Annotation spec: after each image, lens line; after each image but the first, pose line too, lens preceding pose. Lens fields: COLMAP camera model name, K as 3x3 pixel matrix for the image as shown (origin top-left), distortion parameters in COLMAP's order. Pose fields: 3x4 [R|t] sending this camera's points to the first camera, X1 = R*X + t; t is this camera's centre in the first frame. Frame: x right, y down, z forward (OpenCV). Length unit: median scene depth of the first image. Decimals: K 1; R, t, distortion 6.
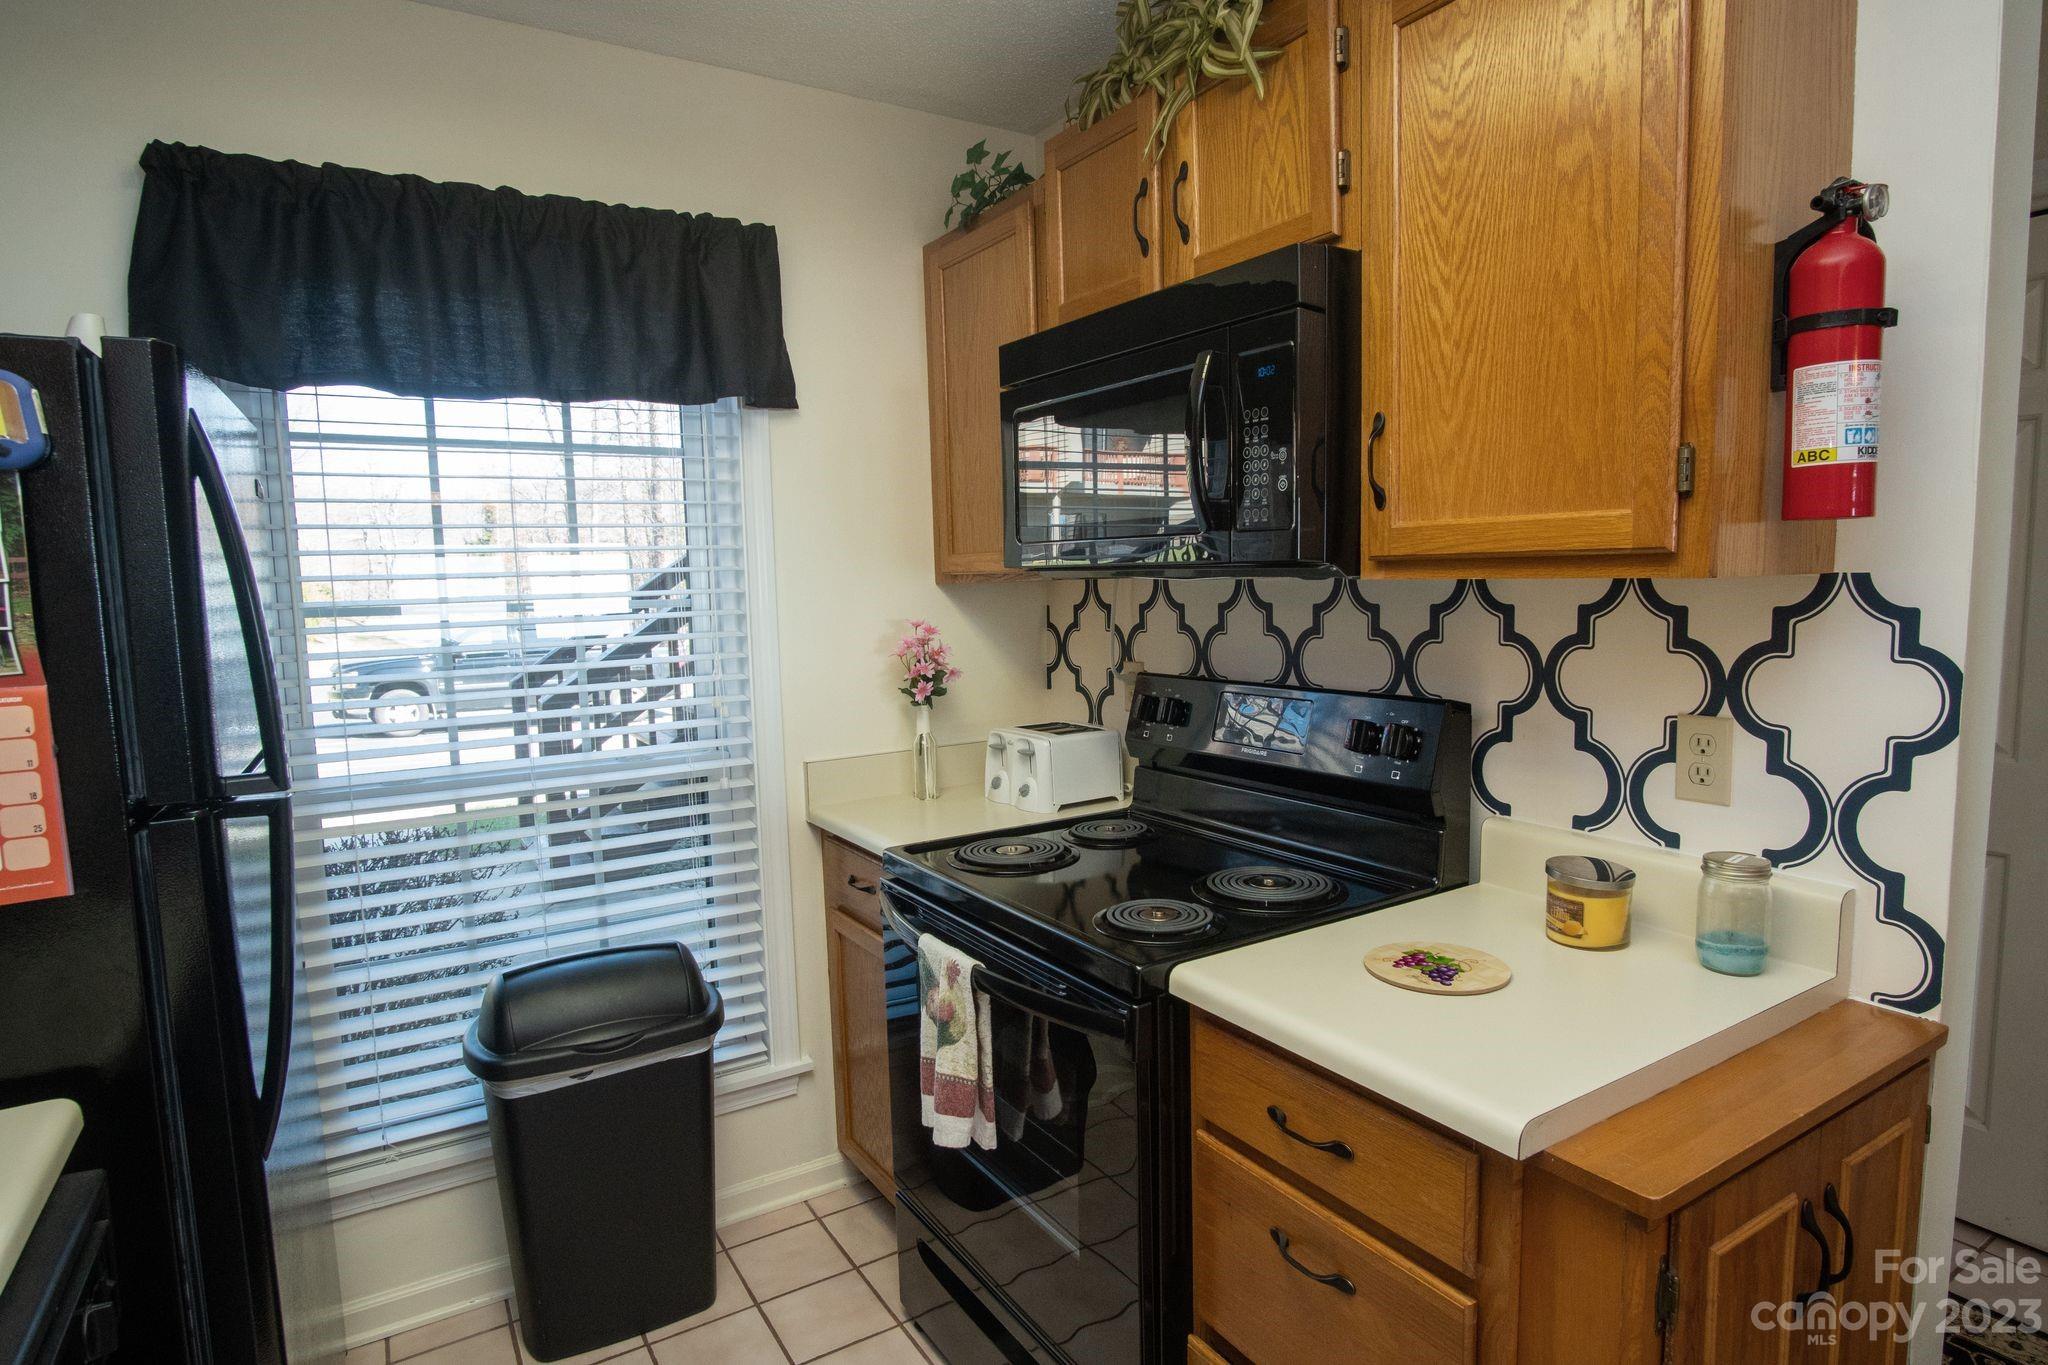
lens RADIAL K [[1094.7, 0, 1018.8], [0, 1094.7, 689.9], [0, 0, 1]] dist [-0.036250, 0.011053]
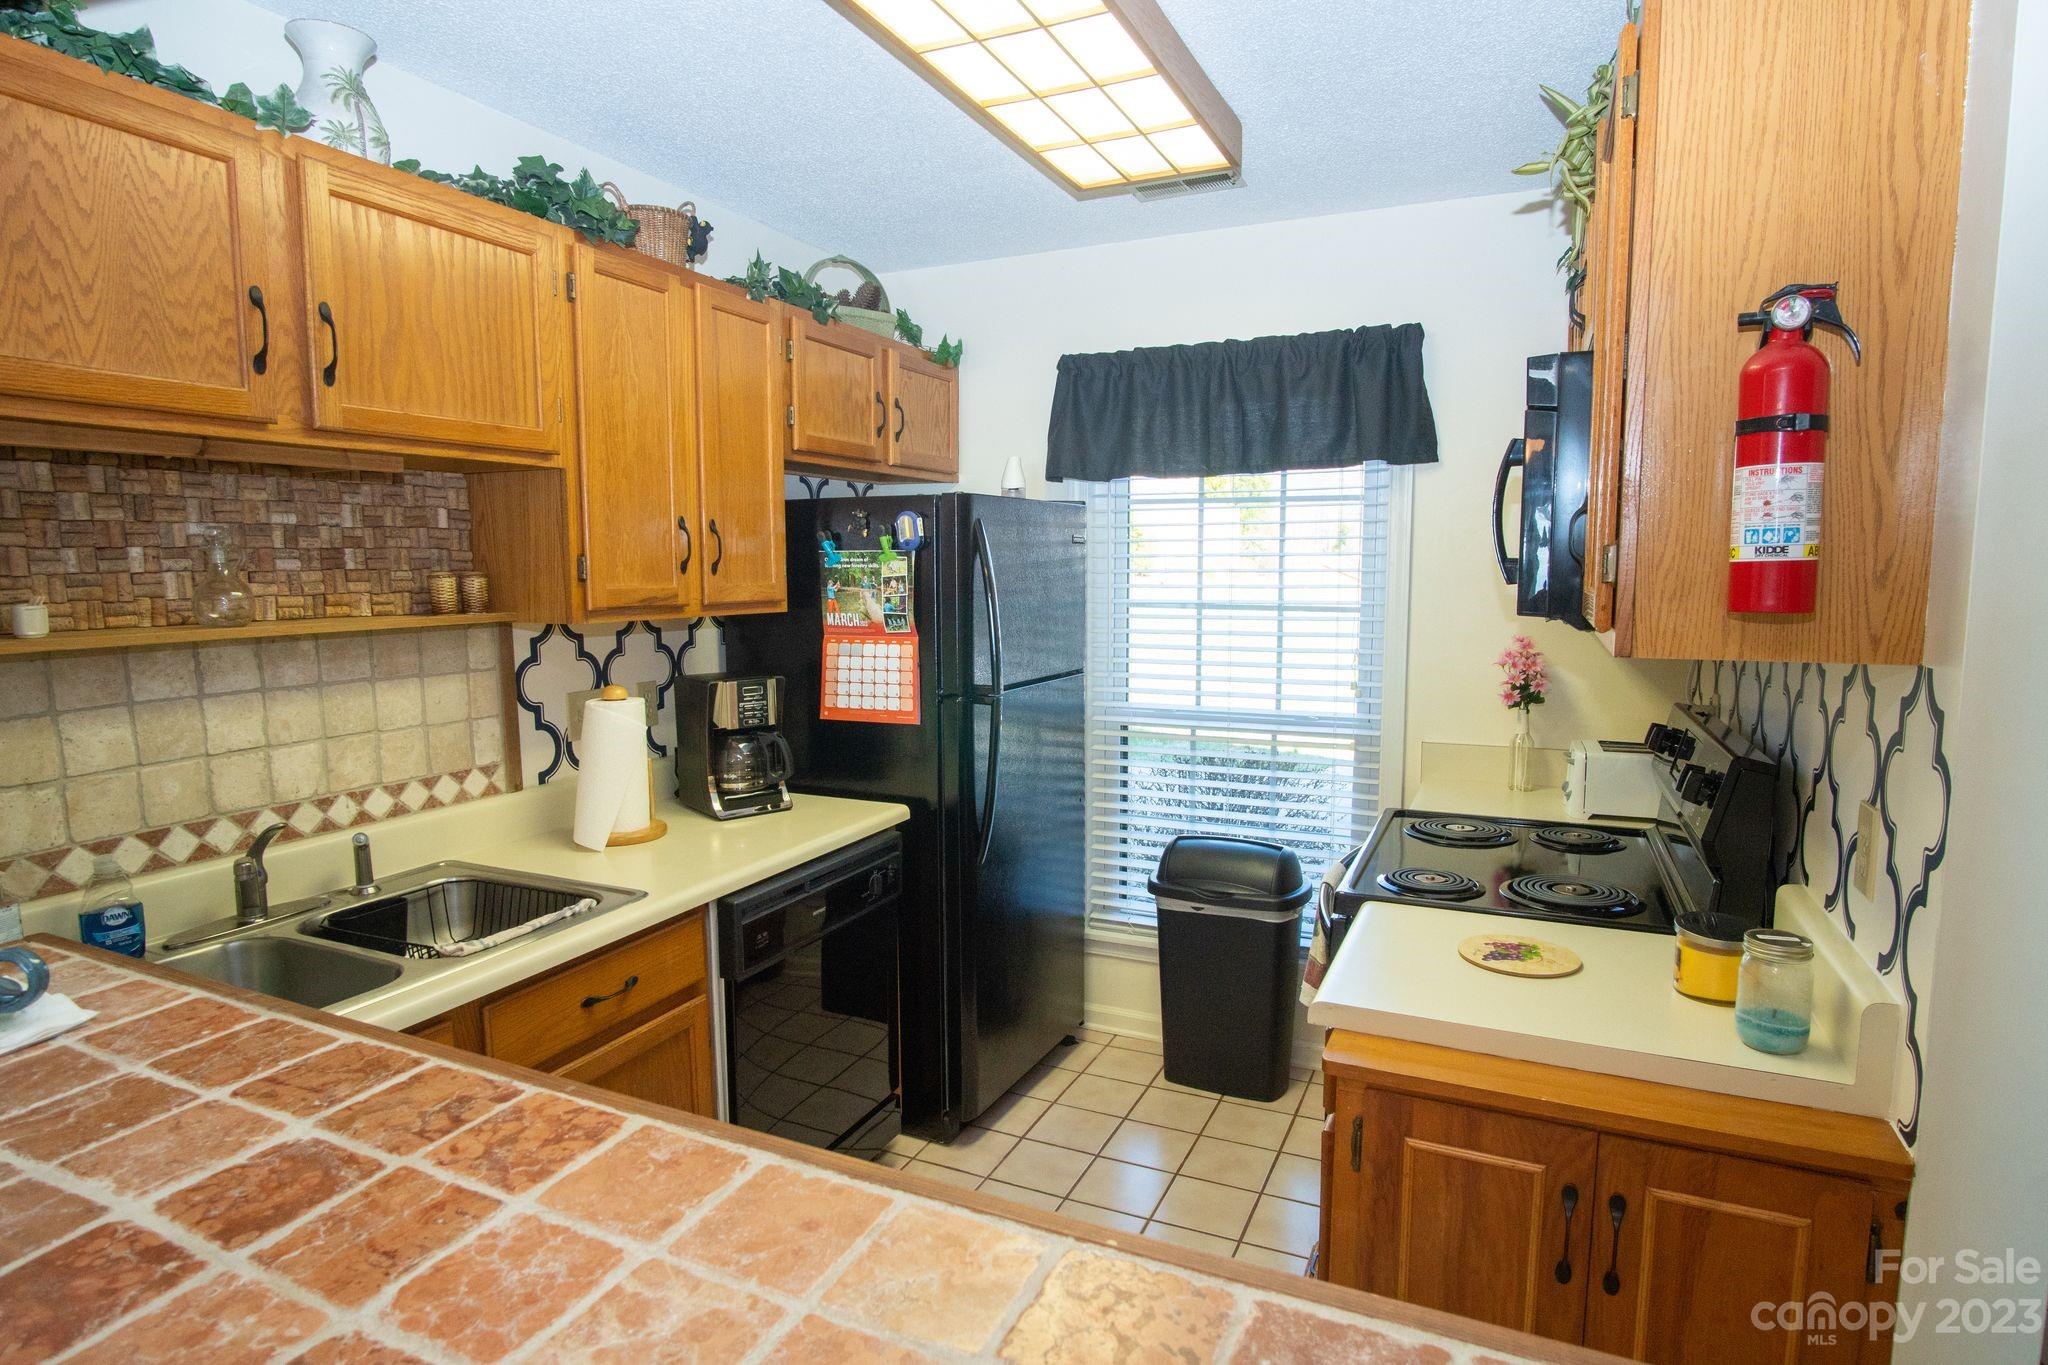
lens RADIAL K [[1094.7, 0, 1018.8], [0, 1094.7, 689.9], [0, 0, 1]] dist [-0.036250, 0.011053]
pose [[0.547172, 0.117080, -0.828791, 0.736100], [-0.096638, 0.992384, 0.076389, -0.055806], [0.831423, 0.038294, 0.554319, -0.107803]]
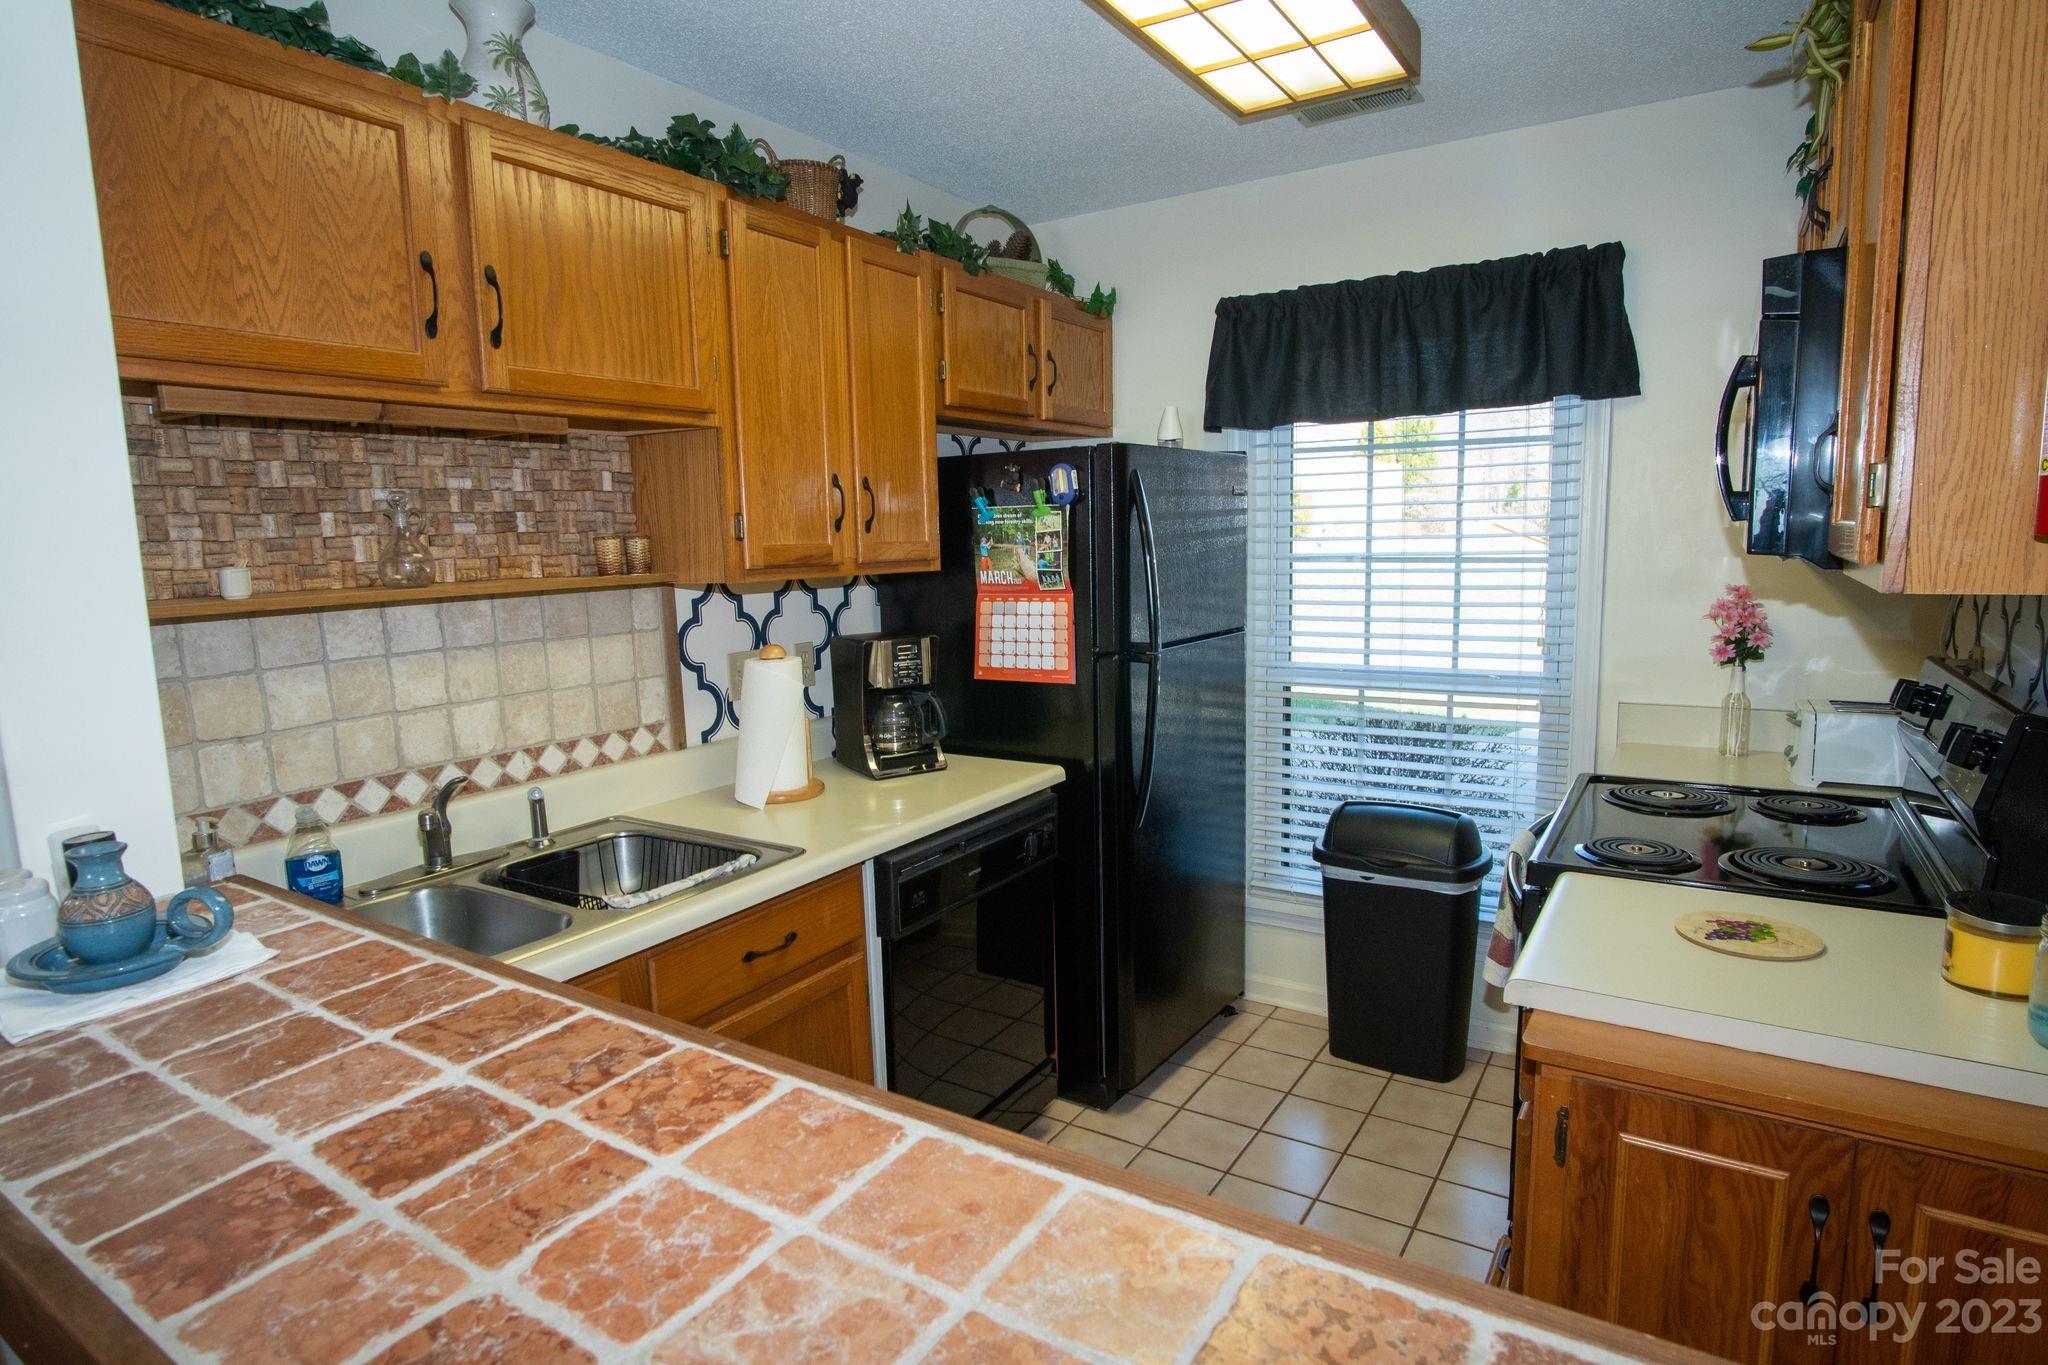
lens RADIAL K [[1094.7, 0, 1018.8], [0, 1094.7, 689.9], [0, 0, 1]] dist [-0.036250, 0.011053]
pose [[0.429036, 0.140637, -0.892272, 0.699644], [-0.079429, 0.989853, 0.117825, -0.040026], [0.899788, 0.020321, 0.435853, -0.092993]]
